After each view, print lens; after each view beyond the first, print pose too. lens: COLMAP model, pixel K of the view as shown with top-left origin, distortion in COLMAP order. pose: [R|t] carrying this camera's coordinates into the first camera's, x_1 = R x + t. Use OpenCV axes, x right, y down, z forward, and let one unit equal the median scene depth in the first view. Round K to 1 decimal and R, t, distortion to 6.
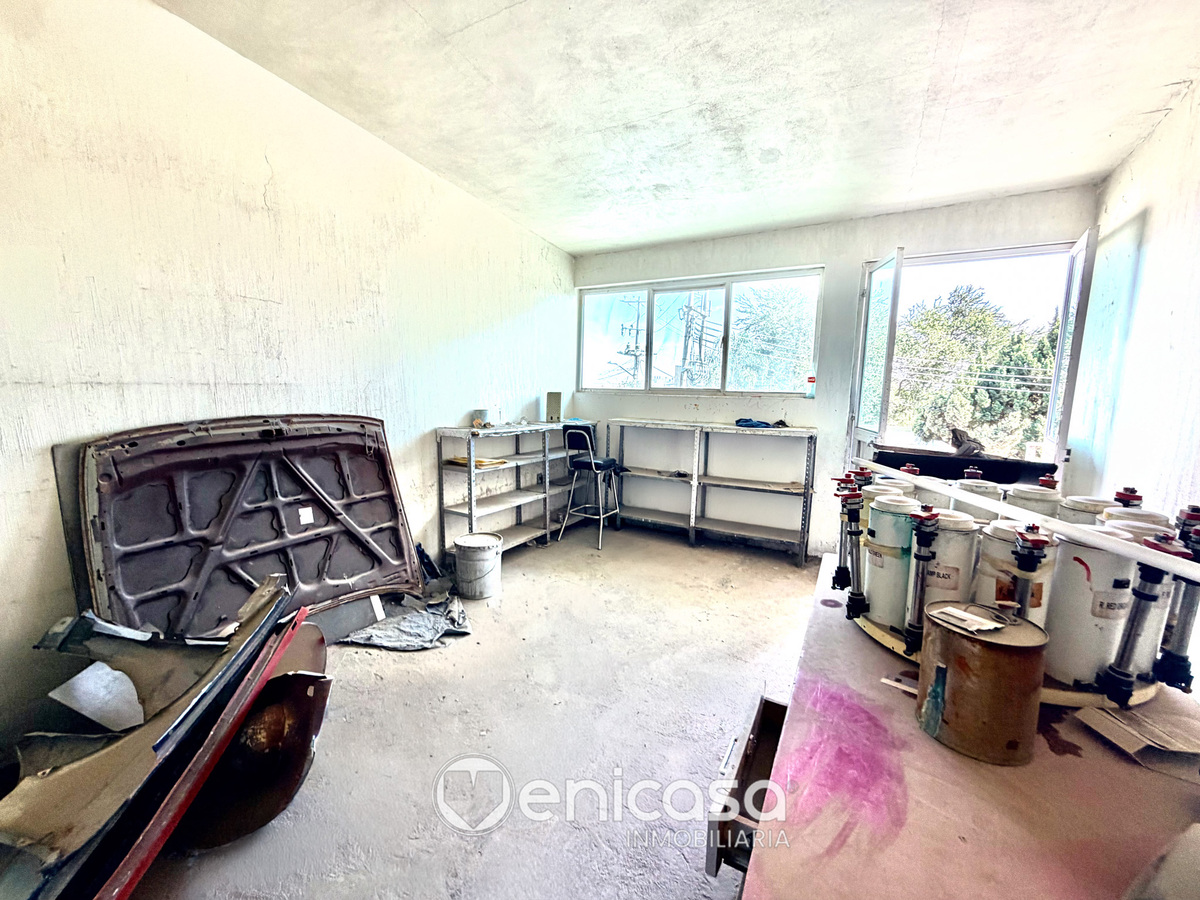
lens RADIAL K [[481.0, 0, 598.4], [0, 481.0, 452.0], [0, 0, 1]] dist [0.002605, 0.000270]
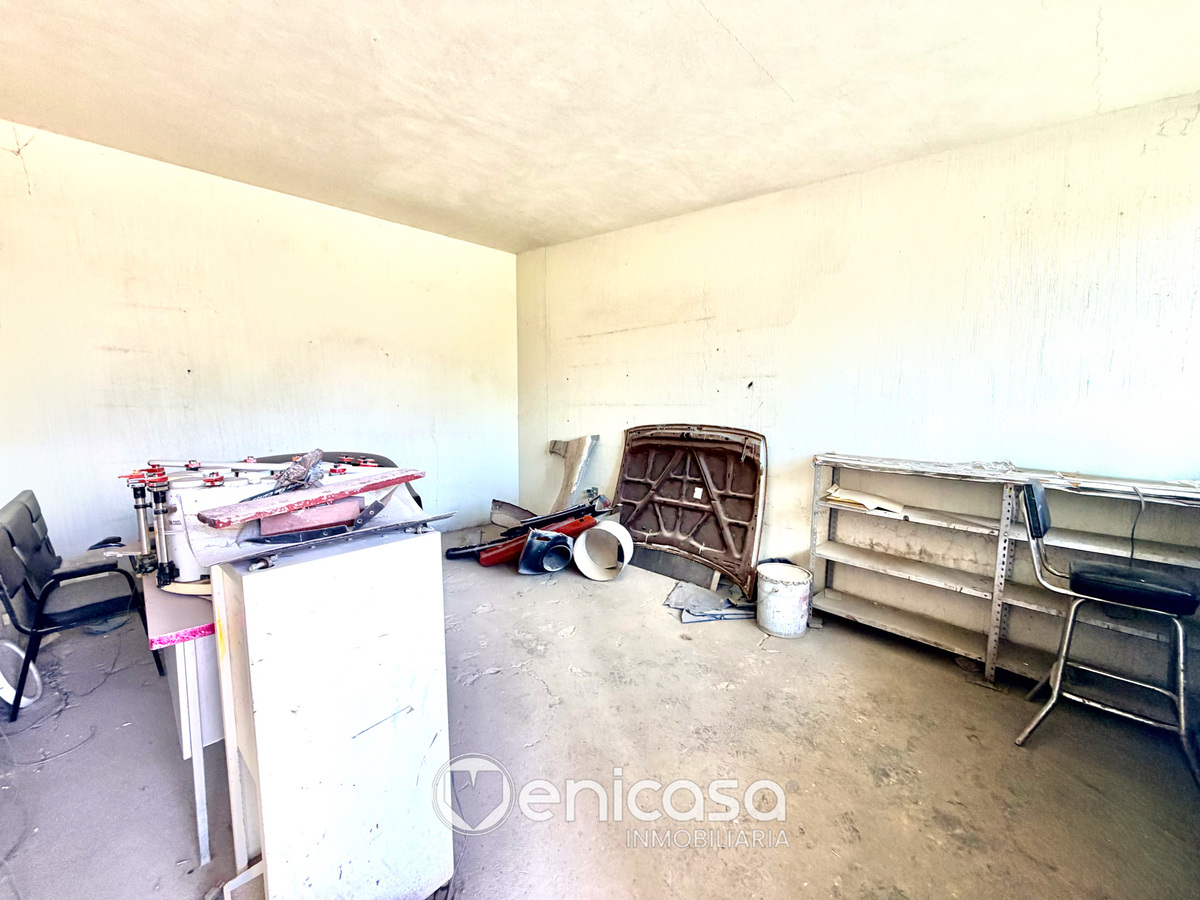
lens RADIAL K [[481.0, 0, 599.1], [0, 481.0, 453.6], [0, 0, 1]] dist [0.002605, 0.000270]
pose [[-0.296954, 0.078235, -0.951681, 0.853619], [-0.142317, 0.981881, 0.125124, -0.124538], [0.944227, 0.172597, -0.280439, 1.068106]]
